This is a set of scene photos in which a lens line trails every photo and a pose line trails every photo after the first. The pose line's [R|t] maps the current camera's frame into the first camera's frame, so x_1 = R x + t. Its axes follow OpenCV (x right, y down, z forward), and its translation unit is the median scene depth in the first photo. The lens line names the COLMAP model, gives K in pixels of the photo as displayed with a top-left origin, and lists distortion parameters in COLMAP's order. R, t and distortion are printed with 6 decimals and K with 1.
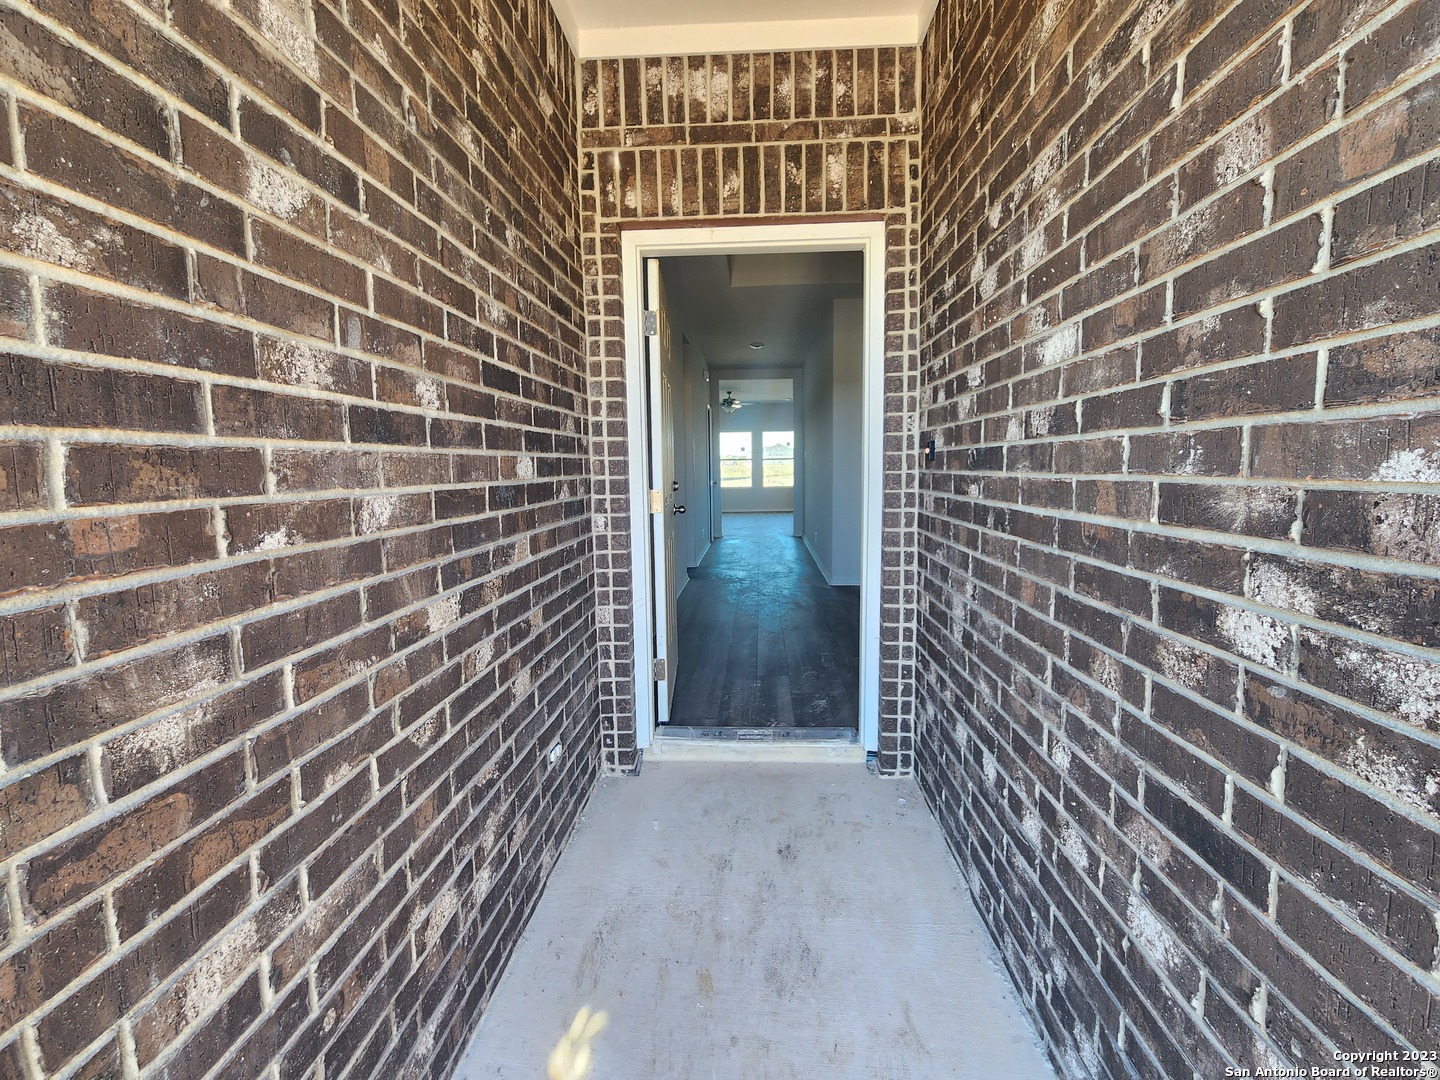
lens RADIAL K [[608.5, 0, 720.0], [0, 608.5, 540.0], [0, 0, 1]] dist [0.009995, 0.000137]
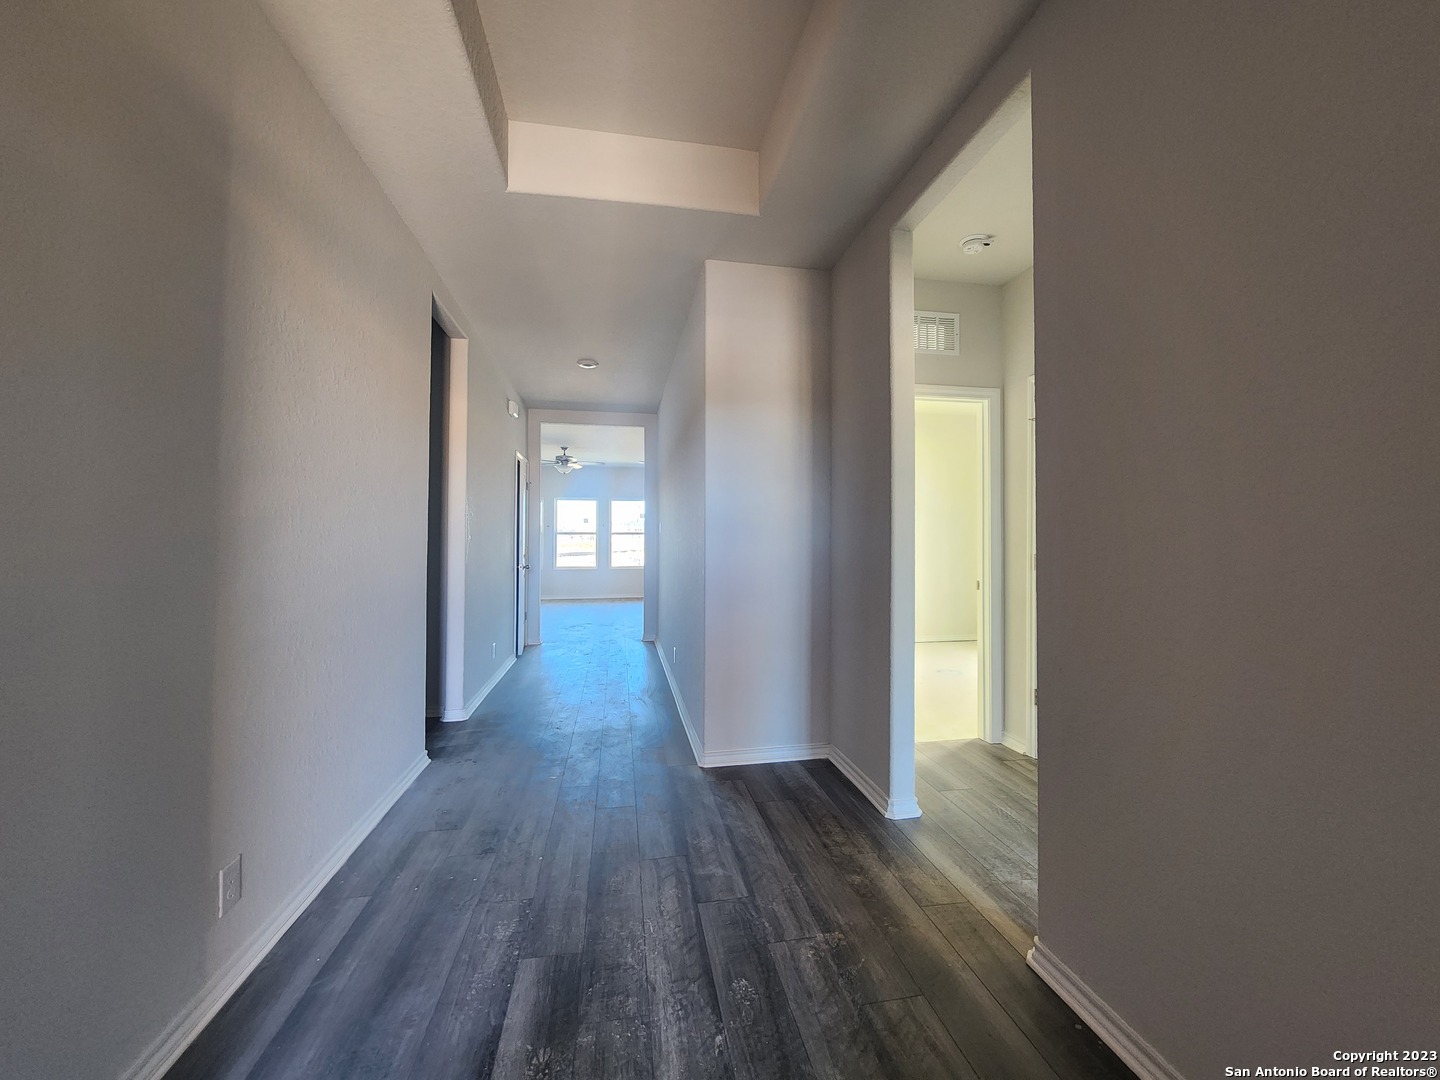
lens RADIAL K [[608.5, 0, 720.0], [0, 608.5, 540.0], [0, 0, 1]] dist [0.009995, 0.000137]
pose [[0.972798, 0.018016, 0.230955, 0.030434], [0.010313, 0.992615, -0.120869, -0.026044], [-0.231427, 0.119963, 0.965428, 0.201477]]
